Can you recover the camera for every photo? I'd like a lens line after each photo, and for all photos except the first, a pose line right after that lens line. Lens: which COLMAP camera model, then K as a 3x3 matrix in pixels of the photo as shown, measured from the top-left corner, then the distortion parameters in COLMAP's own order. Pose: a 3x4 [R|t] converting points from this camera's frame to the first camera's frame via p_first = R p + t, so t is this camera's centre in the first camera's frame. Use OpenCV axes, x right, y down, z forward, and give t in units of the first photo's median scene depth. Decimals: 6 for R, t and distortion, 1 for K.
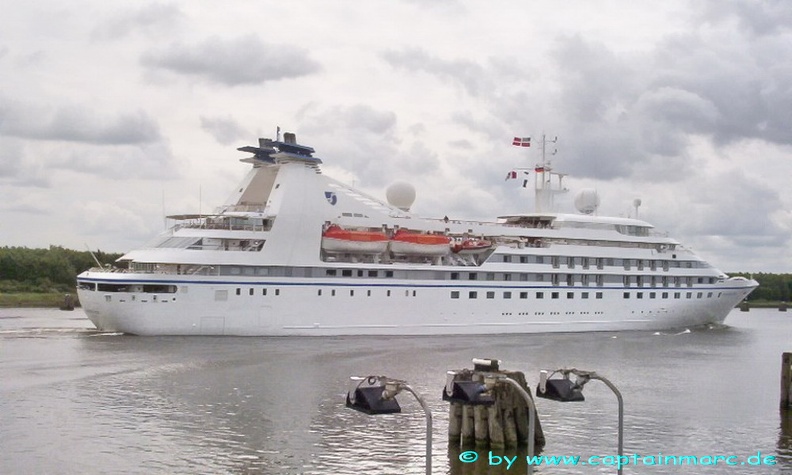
lens RADIAL K [[992.5, 0, 395.1], [0, 992.5, 293.0], [0, 0, 1]] dist [-0.163443, 0.037303]
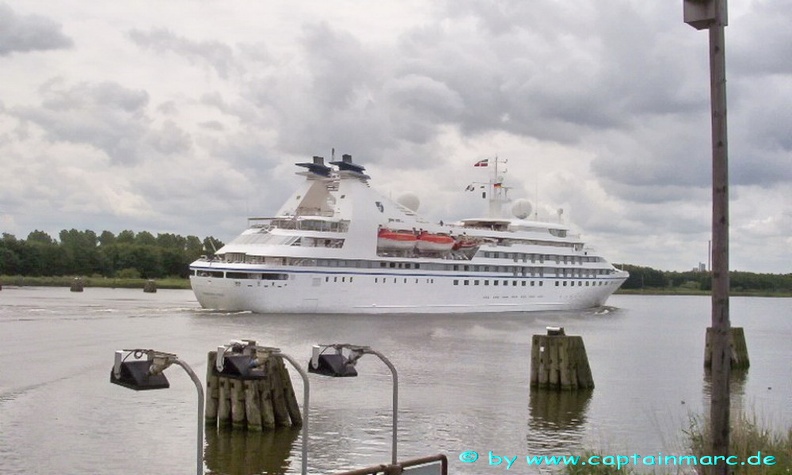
lens RADIAL K [[992.5, 0, 395.1], [0, 992.5, 293.0], [0, 0, 1]] dist [-0.163443, 0.037303]
pose [[0.968062, 0.005792, 0.250644, -0.334710], [-0.010153, 0.999819, 0.016111, -0.004260], [-0.250505, -0.018141, 0.967945, -0.233429]]
